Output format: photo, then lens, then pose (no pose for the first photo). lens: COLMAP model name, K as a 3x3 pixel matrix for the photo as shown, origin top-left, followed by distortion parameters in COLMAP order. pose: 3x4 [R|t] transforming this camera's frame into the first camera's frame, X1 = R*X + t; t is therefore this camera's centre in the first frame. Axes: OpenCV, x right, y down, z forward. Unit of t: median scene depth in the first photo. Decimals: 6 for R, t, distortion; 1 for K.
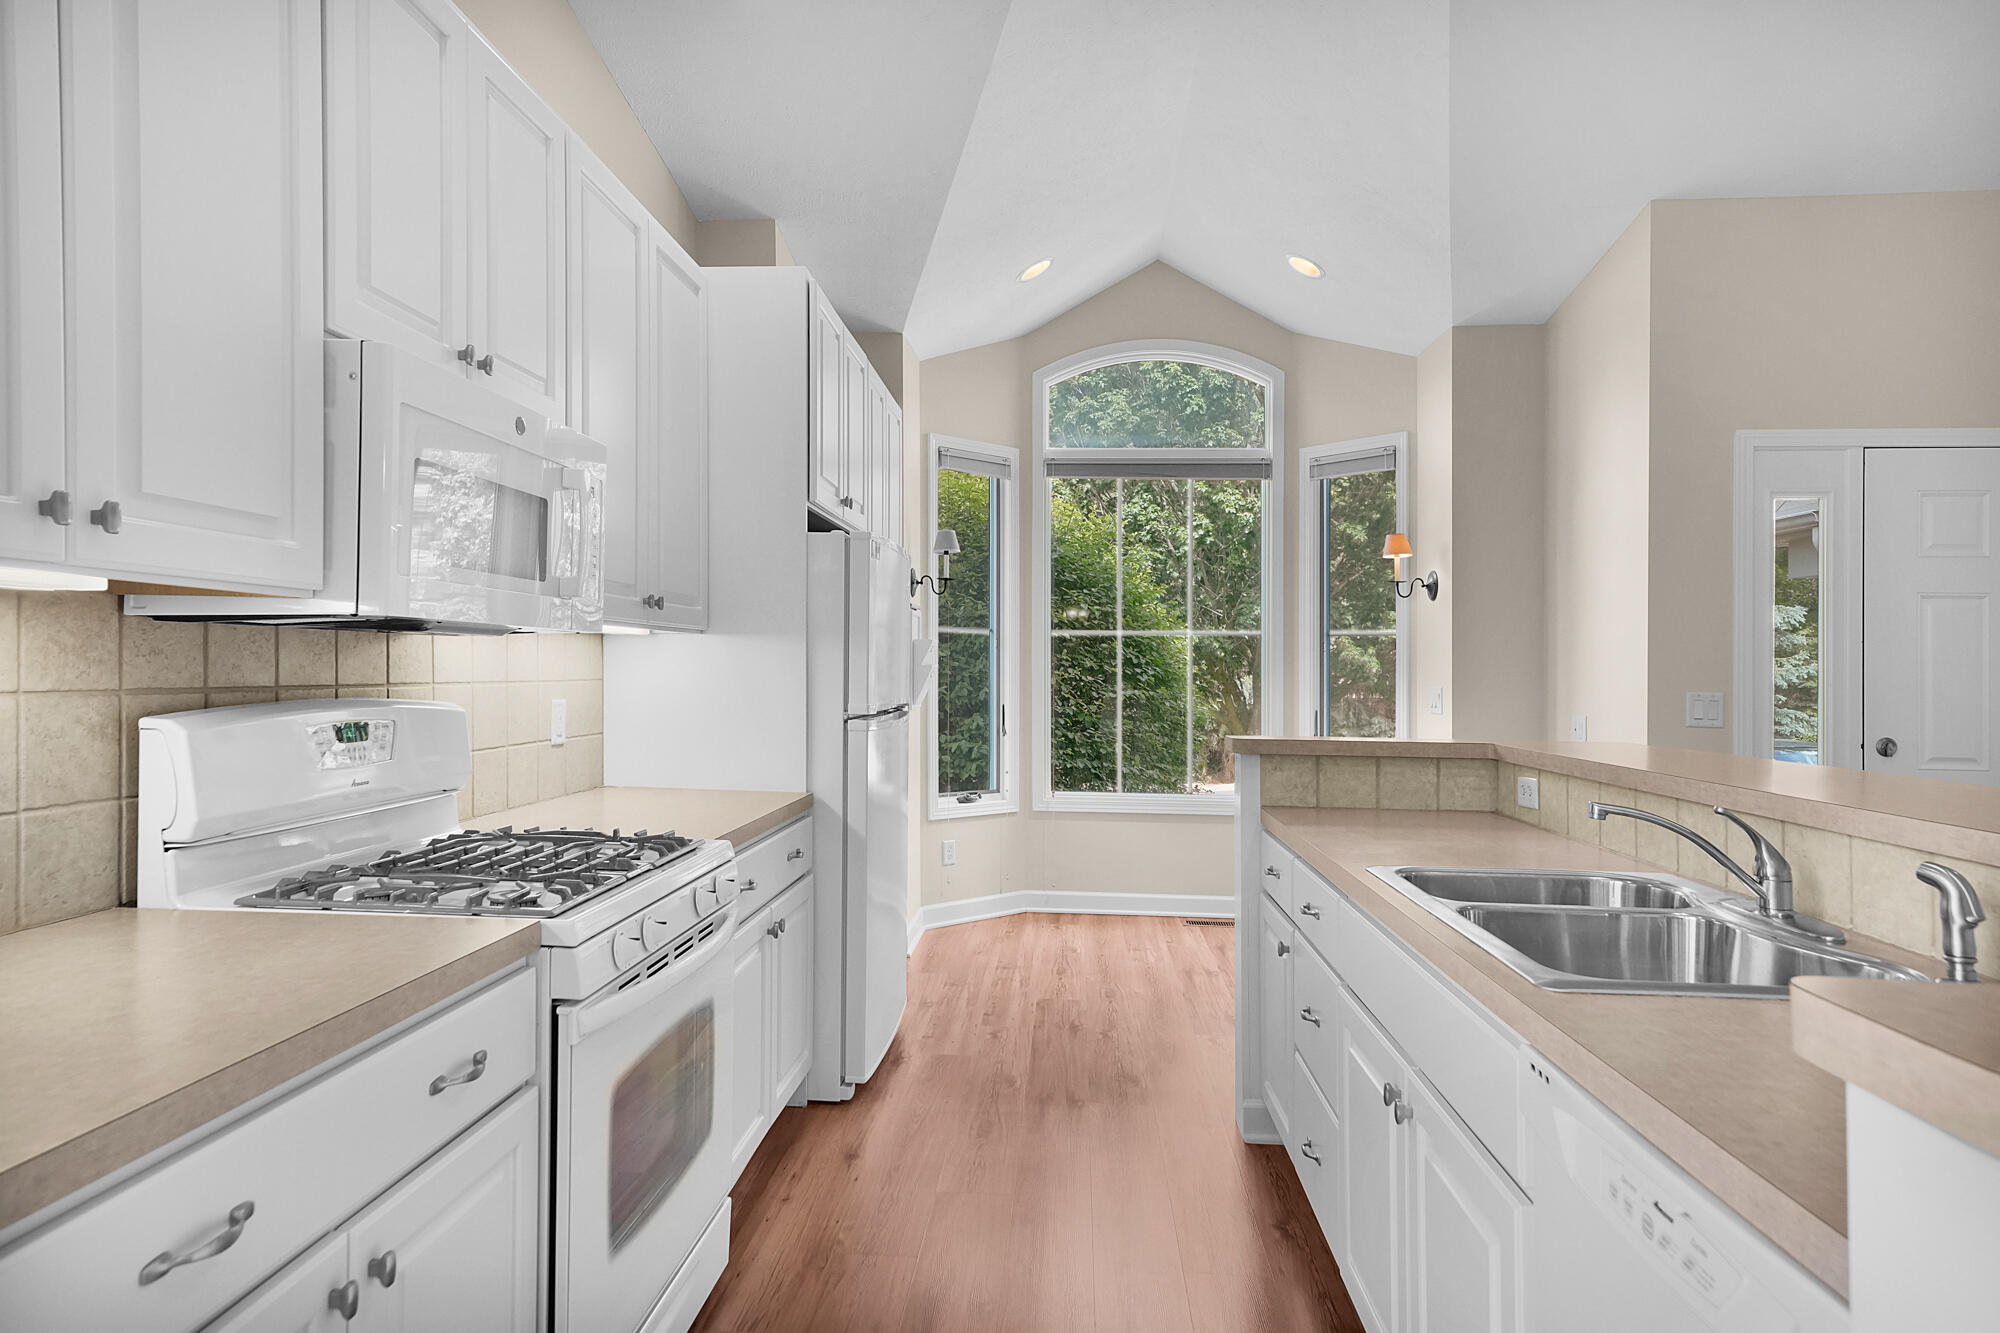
lens RADIAL K [[1142.3, 0, 1006.4], [0, 1142.3, 656.8], [0, 0, 1]] dist [0.004689, -0.004970]
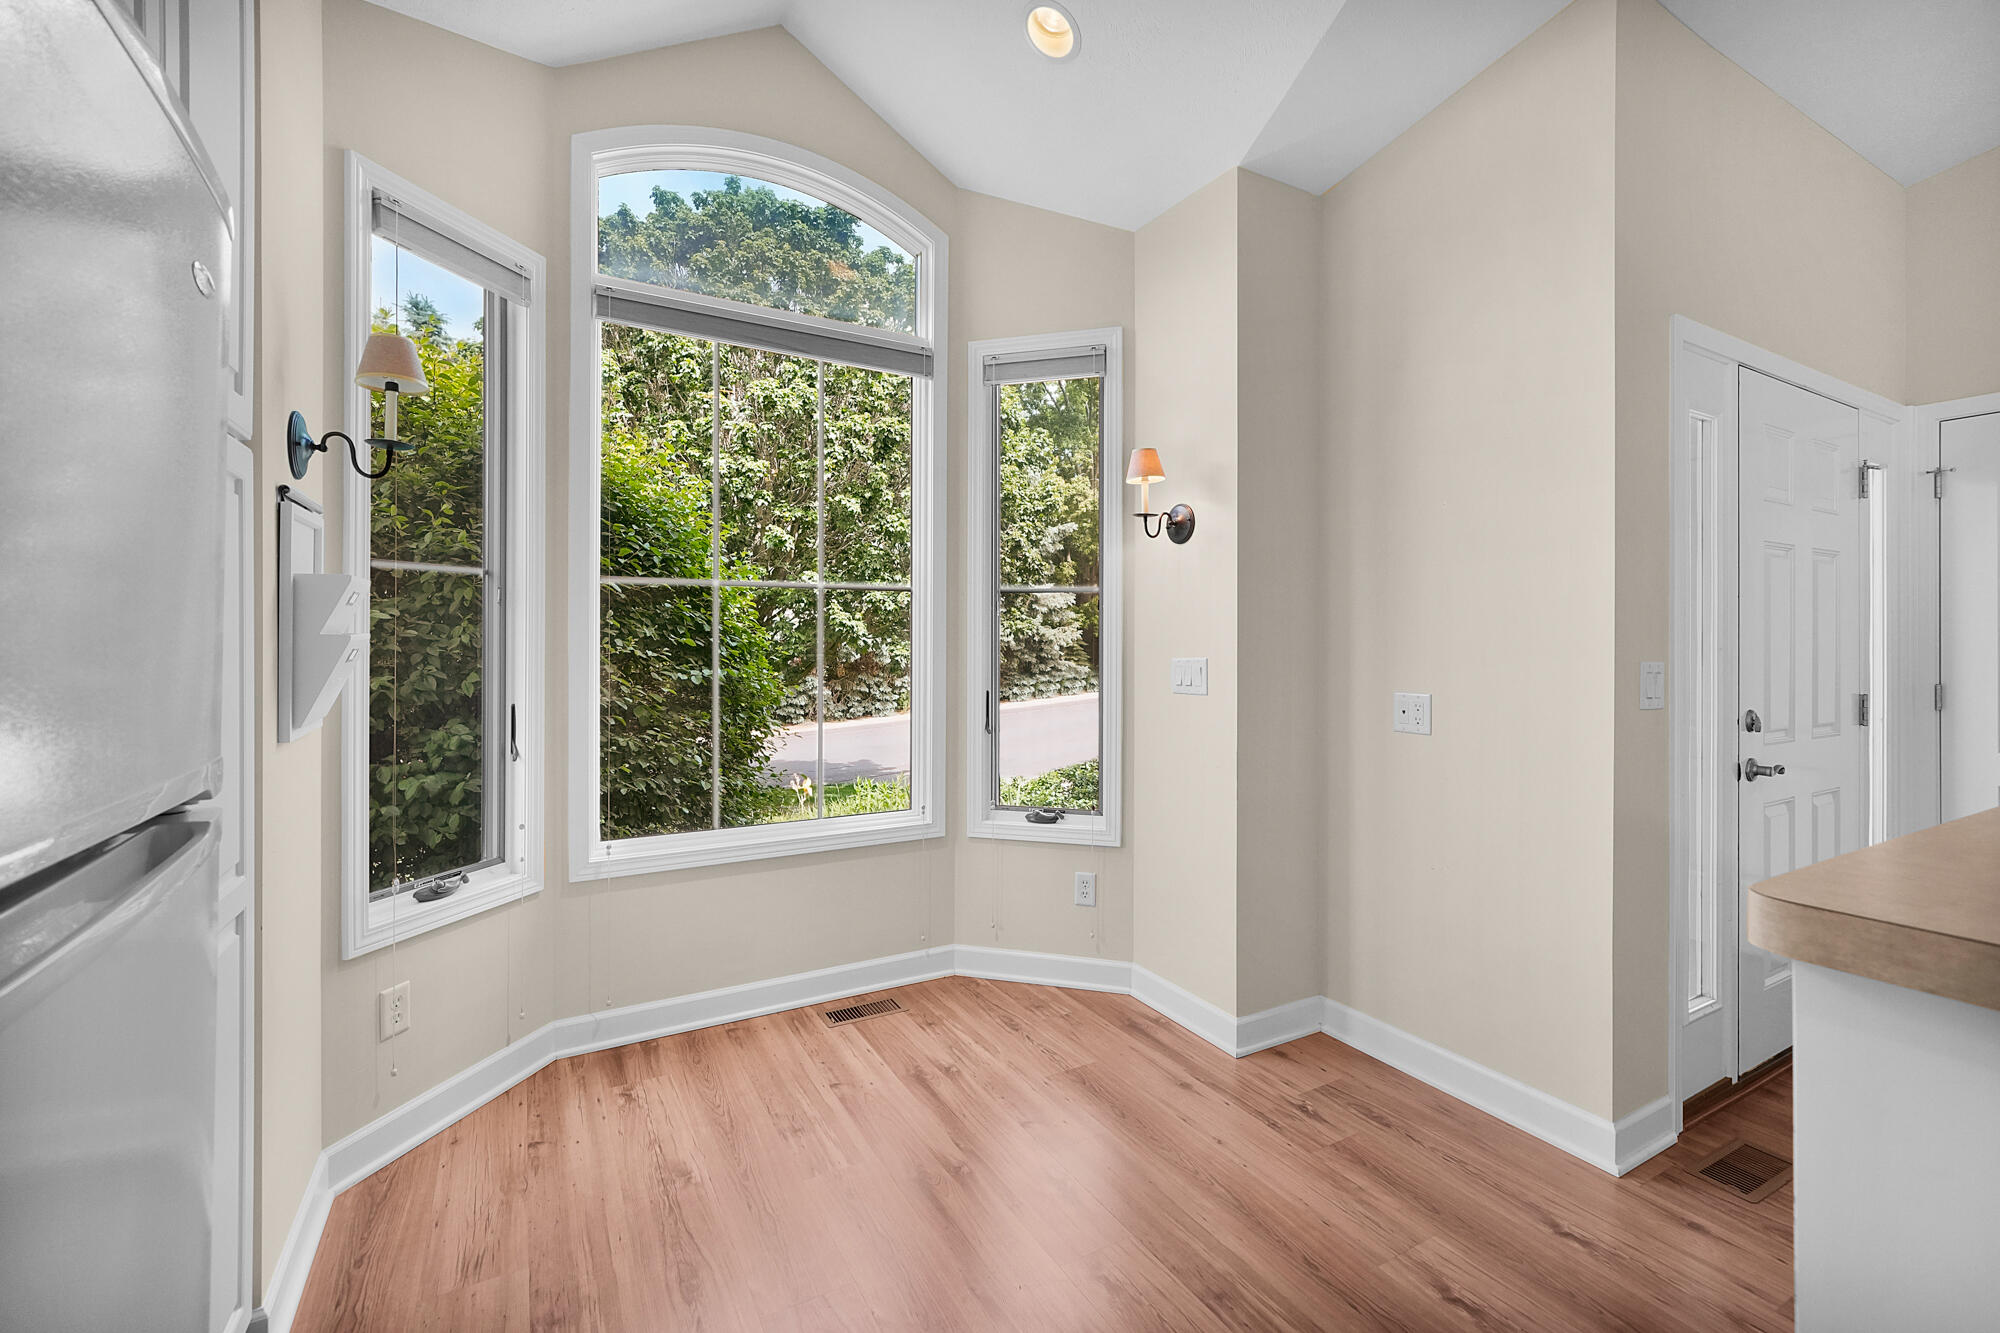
lens RADIAL K [[851.1, 0, 996.9], [0, 851.1, 622.7], [0, 0, 1]] dist [-0.000938, 0.000240]
pose [[0.840592, 0.001608, 0.541666, -0.032699], [-0.001157, 0.999999, -0.001172, 0.002725], [-0.541667, 0.000358, 0.840593, 0.572226]]
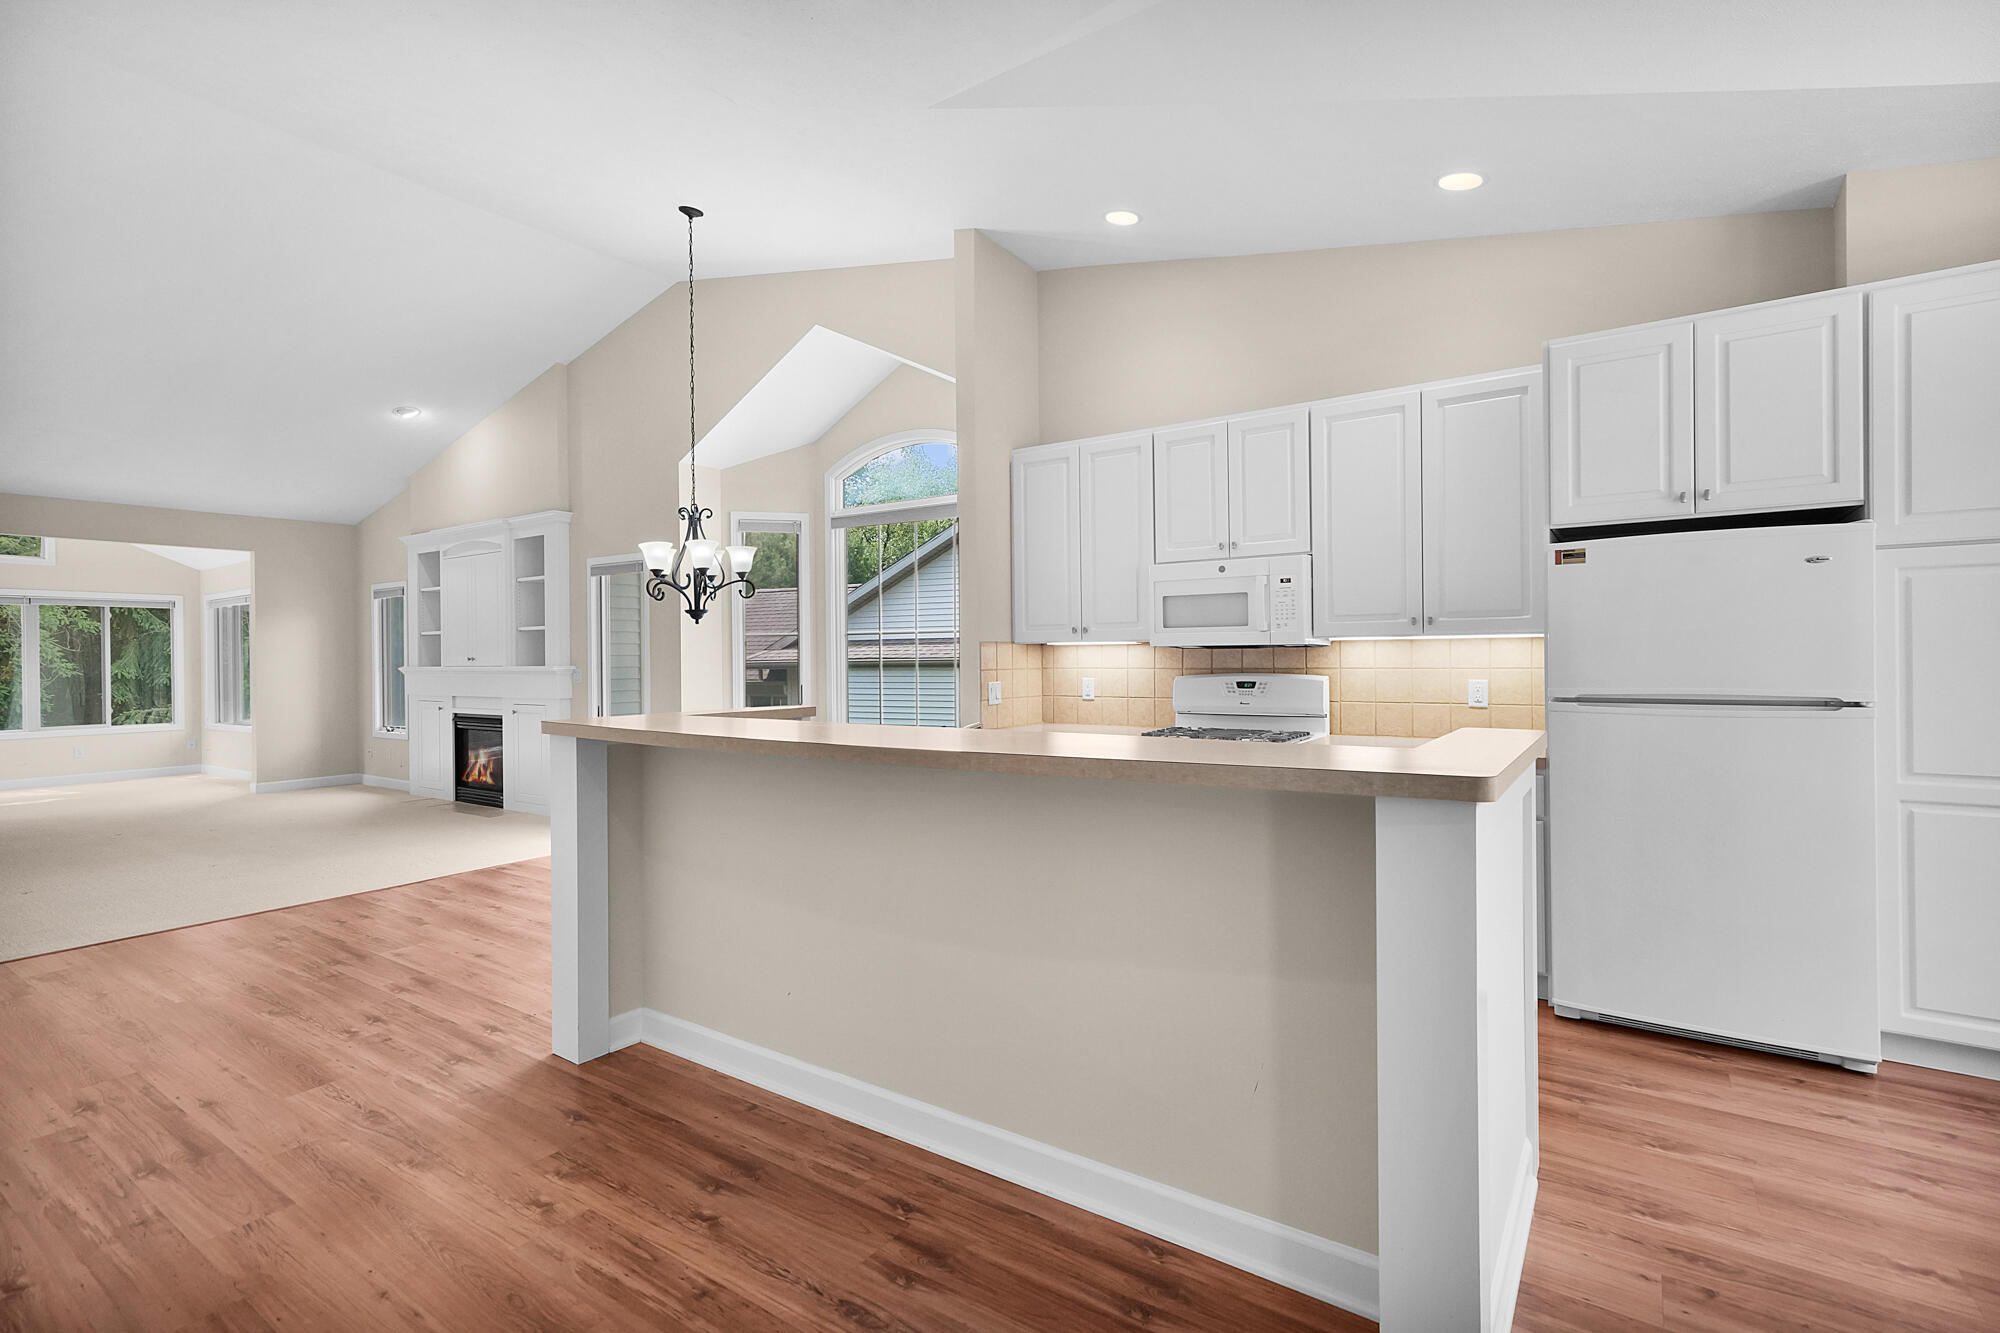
lens RADIAL K [[940.1, 0, 994.3], [0, 940.1, 653.6], [0, 0, 1]] dist [0.003371, 0.002506]
pose [[-0.525693, -0.006544, -0.850649, 0.637370], [0.014178, 0.999764, -0.016453, 0.007384], [0.850556, -0.020710, -0.525477, 0.639003]]
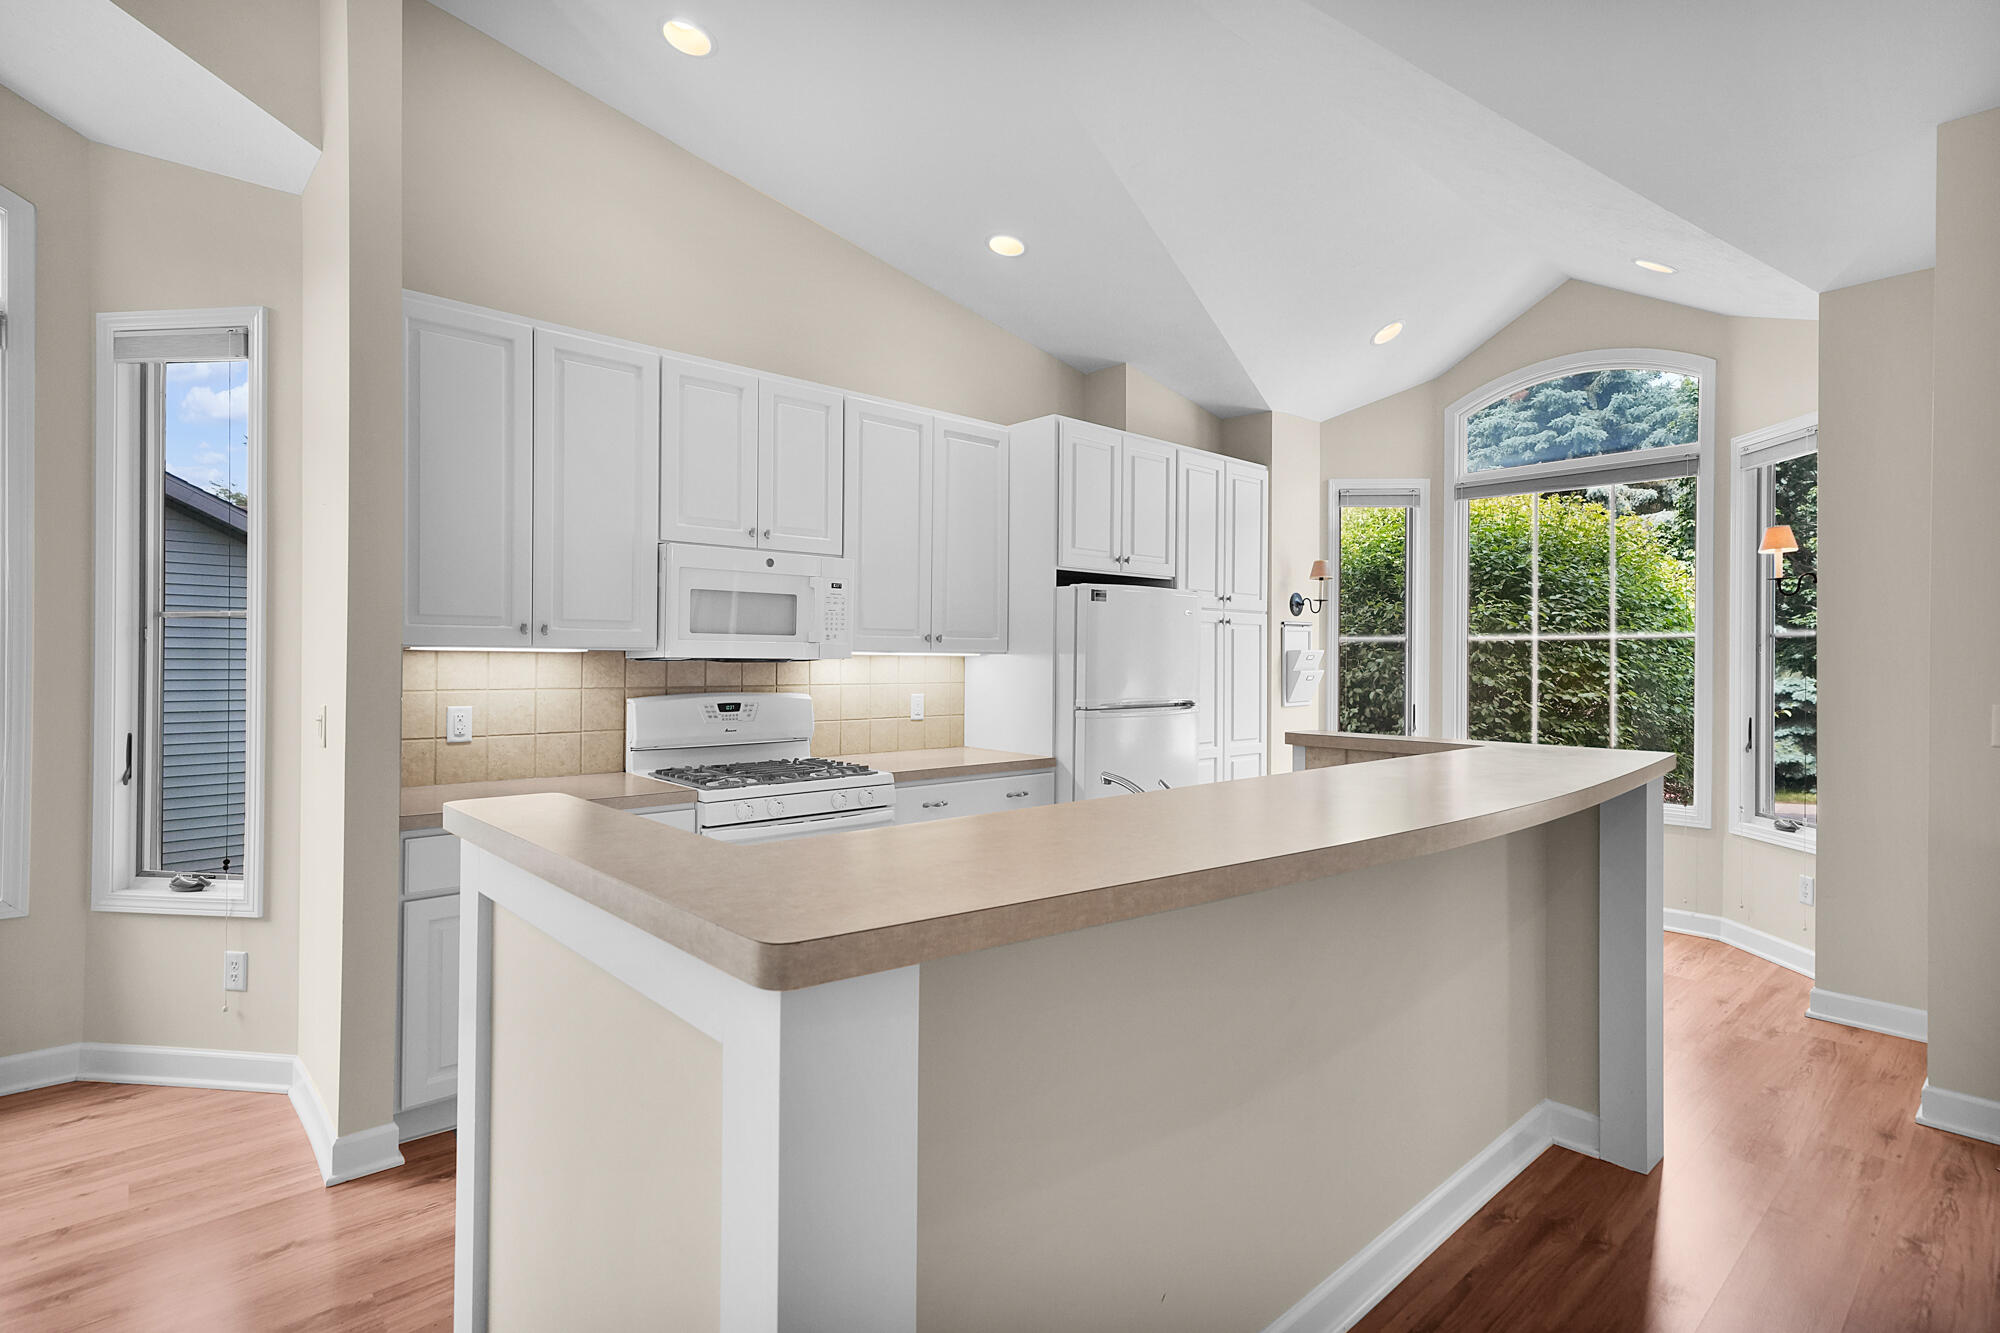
lens RADIAL K [[976.0, 0, 1000.3], [0, 976.0, 645.0], [0, 0, 1]] dist [0.011893, -0.000982]
pose [[0.715069, -0.014666, -0.698900, 0.426958], [0.008425, 0.999888, -0.012363, -0.009901], [0.699003, 0.002952, 0.715113, 0.006586]]
